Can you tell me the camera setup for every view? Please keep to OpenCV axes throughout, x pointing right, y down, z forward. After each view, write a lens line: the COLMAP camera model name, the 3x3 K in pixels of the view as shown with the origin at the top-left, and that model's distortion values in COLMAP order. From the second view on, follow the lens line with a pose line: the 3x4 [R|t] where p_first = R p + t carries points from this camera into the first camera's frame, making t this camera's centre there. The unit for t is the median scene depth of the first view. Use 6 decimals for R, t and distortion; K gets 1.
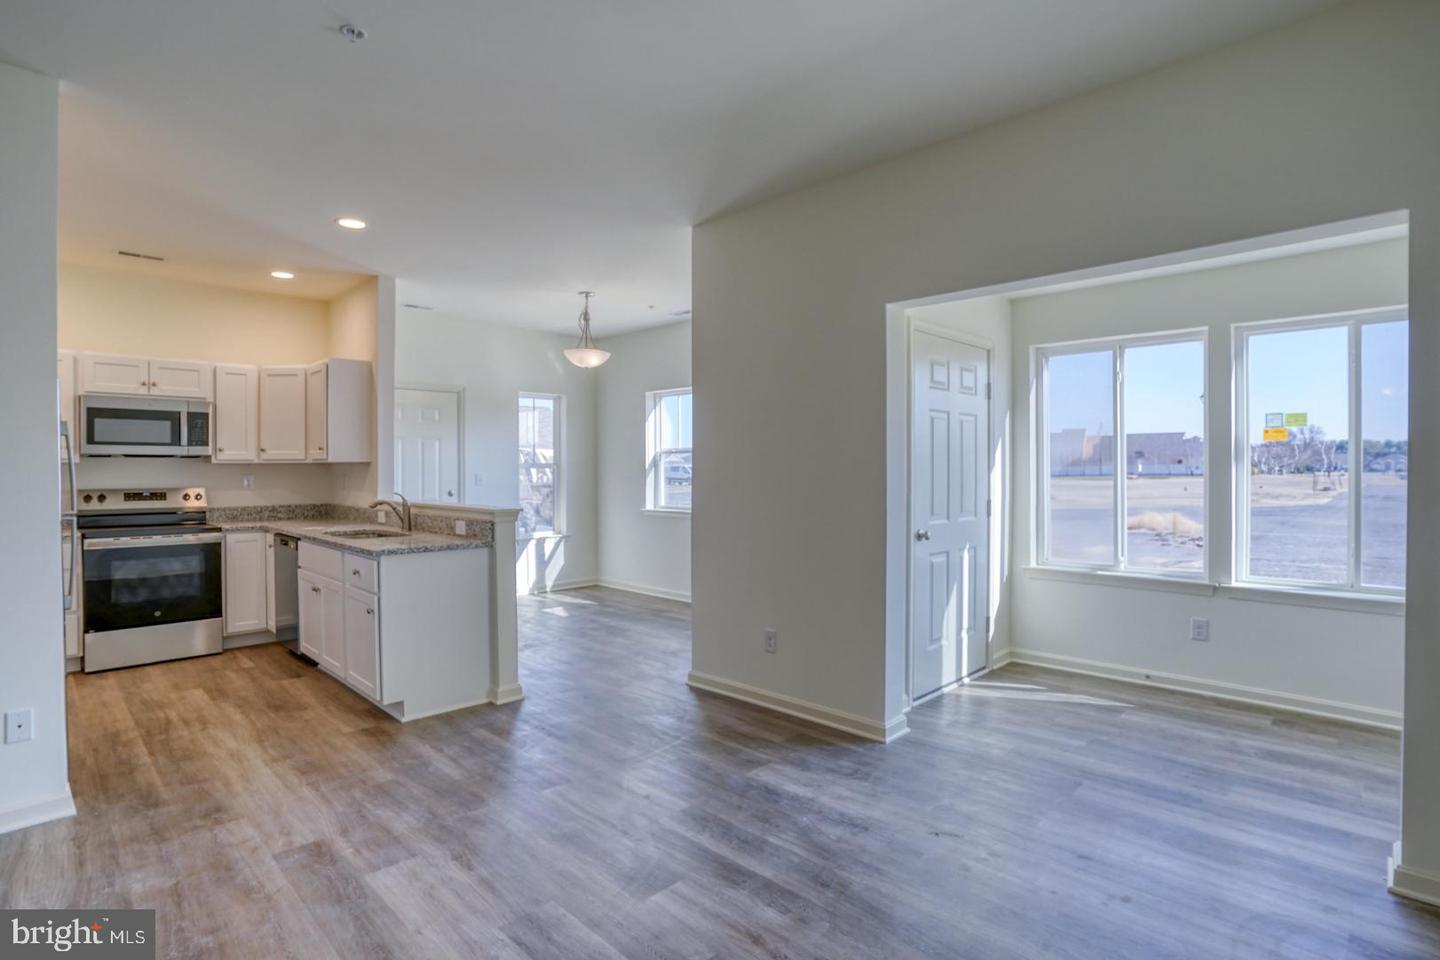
lens RADIAL K [[744.3, 0, 732.4], [0, 744.3, 473.9], [0, 0, 1]] dist [-0.071348, 0.031870]
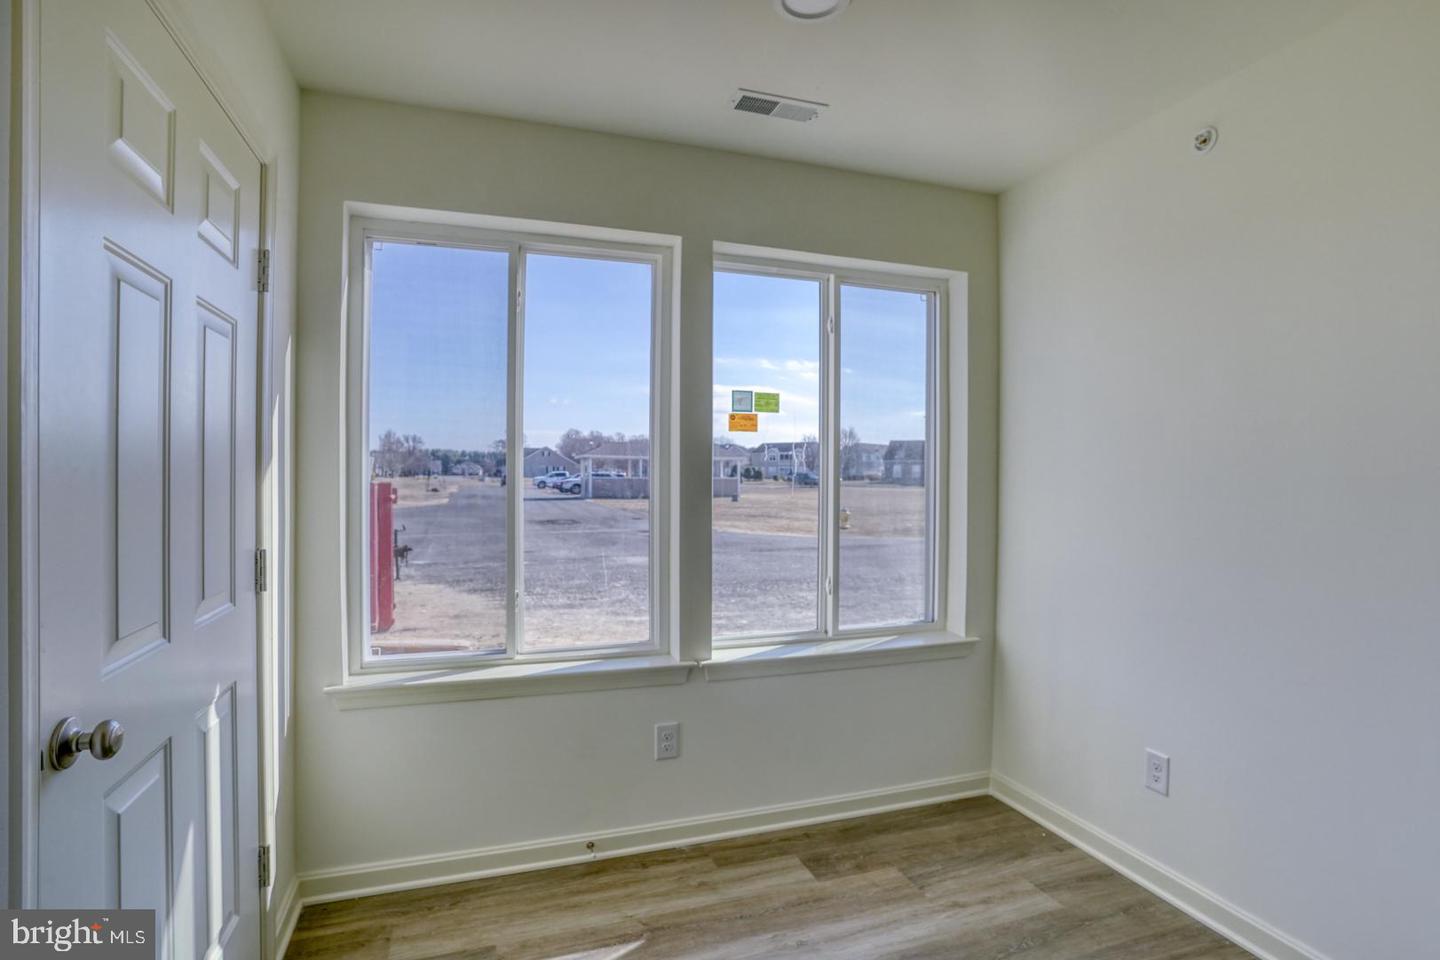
lens RADIAL K [[710.6, 0, 726.1], [0, 710.6, 479.5], [0, 0, 1]] dist [-0.062378, 0.027877]
pose [[0.448455, -0.003890, 0.893797, 0.133858], [0.000729, 0.999992, 0.003986, -0.004535], [-0.893805, -0.001136, 0.448454, 0.639413]]
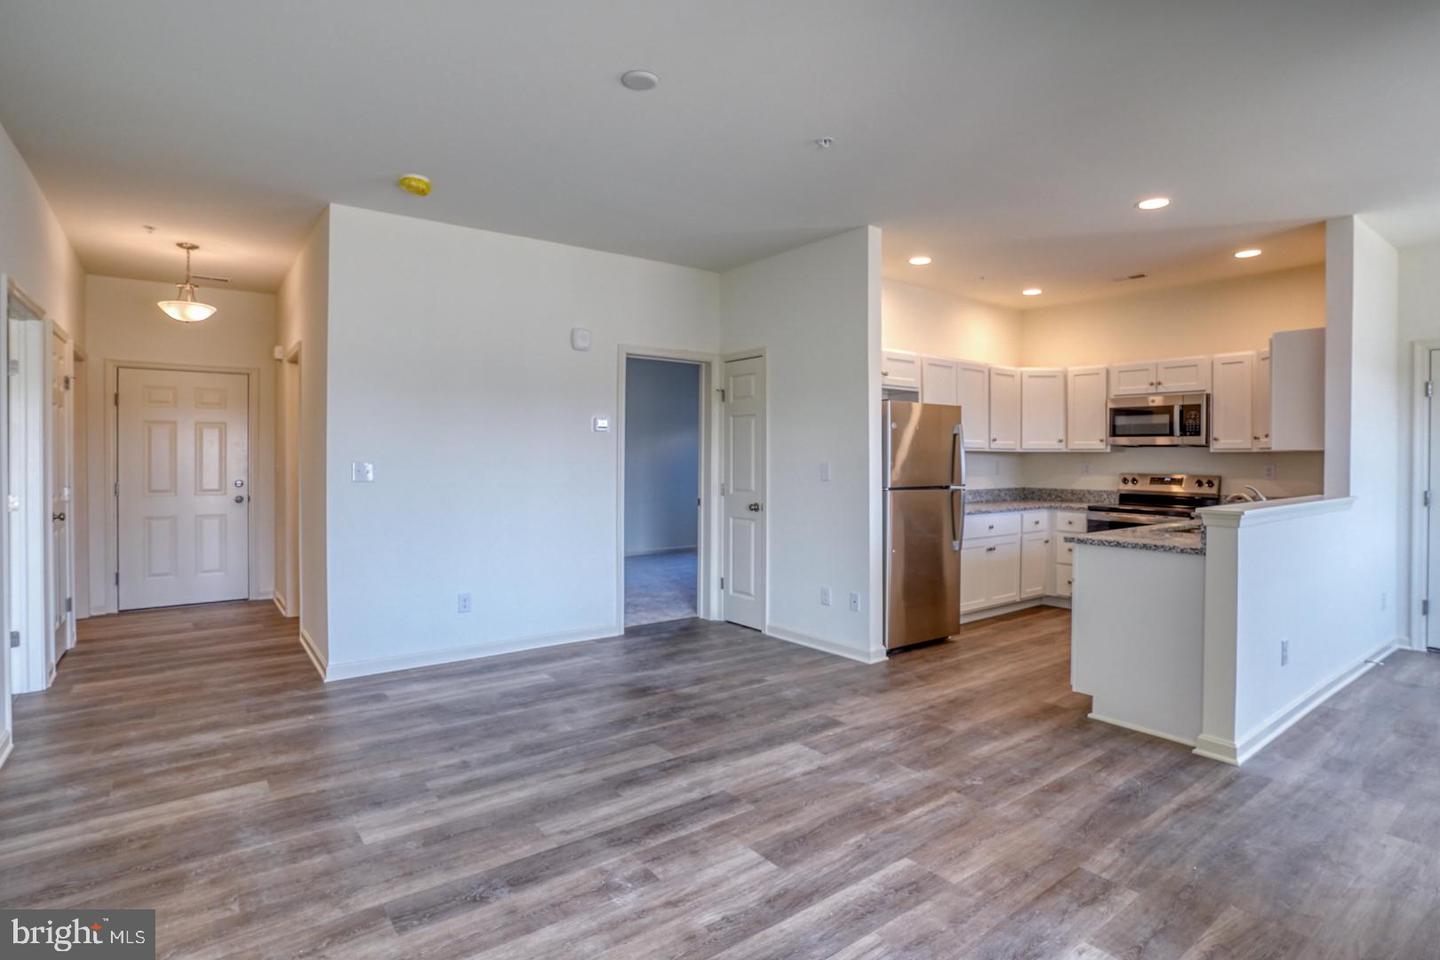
lens RADIAL K [[714.3, 0, 712.5], [0, 714.3, 469.5], [0, 0, 1]] dist [-0.058031, 0.024496]
pose [[-0.161924, 0.018928, -0.986622, 0.452170], [-0.009943, 0.999734, 0.020811, -0.003668], [0.986753, 0.013180, -0.161693, 0.541811]]
